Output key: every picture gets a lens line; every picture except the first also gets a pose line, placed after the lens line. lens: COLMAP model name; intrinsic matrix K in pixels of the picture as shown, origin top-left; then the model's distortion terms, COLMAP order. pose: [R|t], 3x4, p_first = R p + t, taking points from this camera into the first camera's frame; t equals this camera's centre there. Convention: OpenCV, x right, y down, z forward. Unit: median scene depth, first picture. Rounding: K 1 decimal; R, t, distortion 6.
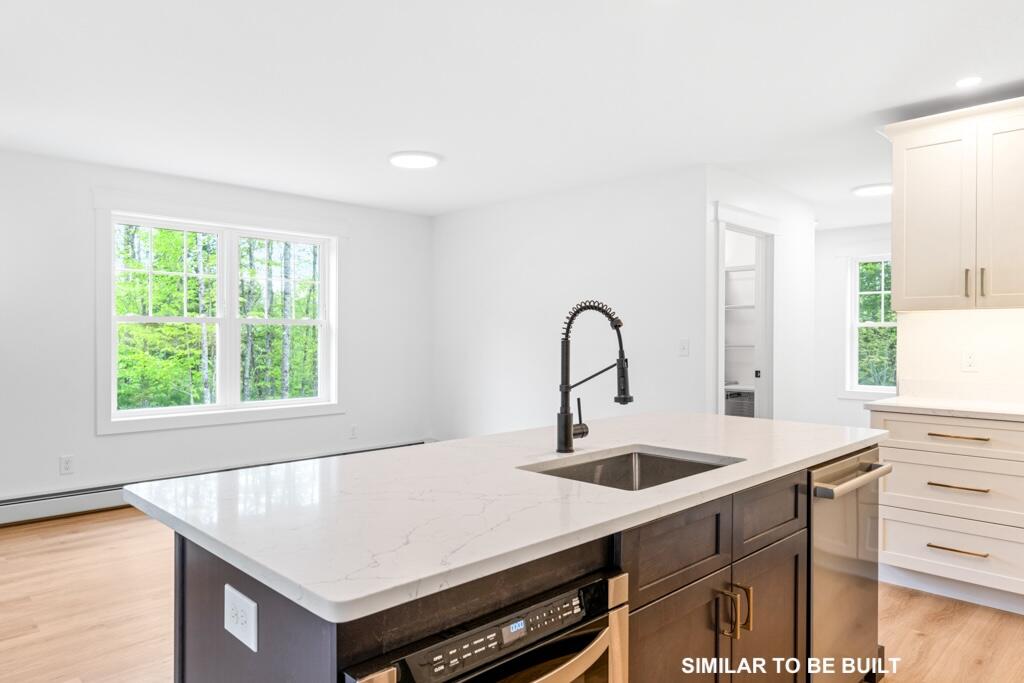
lens RADIAL K [[678.0, 0, 517.0], [0, 678.0, 341.5], [0, 0, 1]] dist [0.001073, 0.003379]
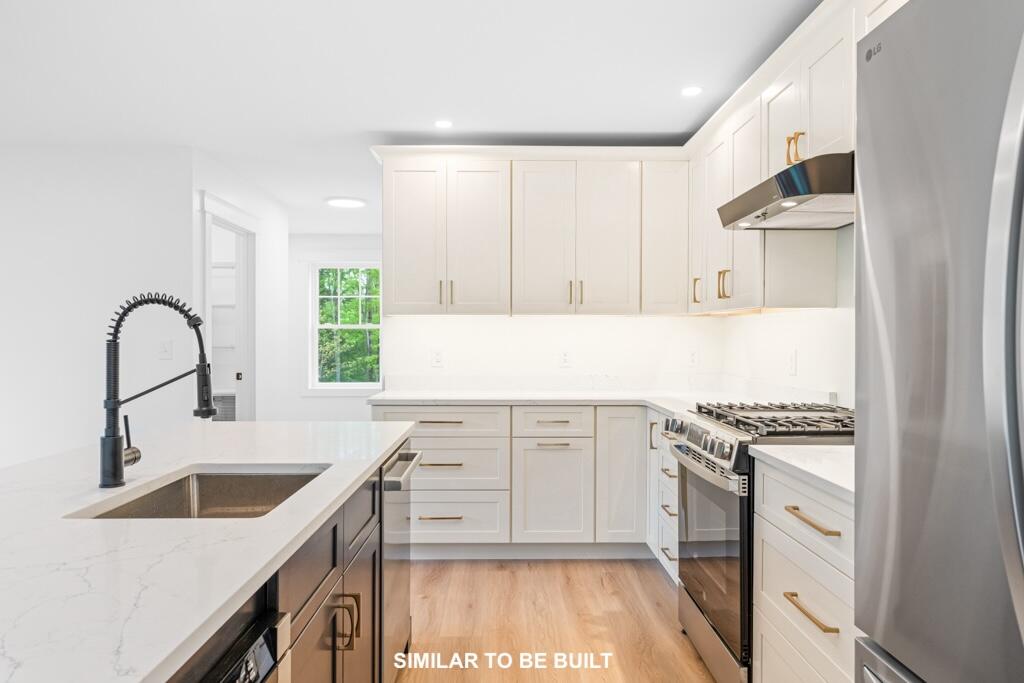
lens RADIAL K [[678.0, 0, 517.0], [0, 678.0, 341.5], [0, 0, 1]] dist [0.001073, 0.003379]
pose [[0.694534, -0.004865, 0.719443, -0.165672], [0.005738, 0.999983, 0.001223, -0.001081], [-0.719437, 0.003279, 0.694550, 0.125787]]
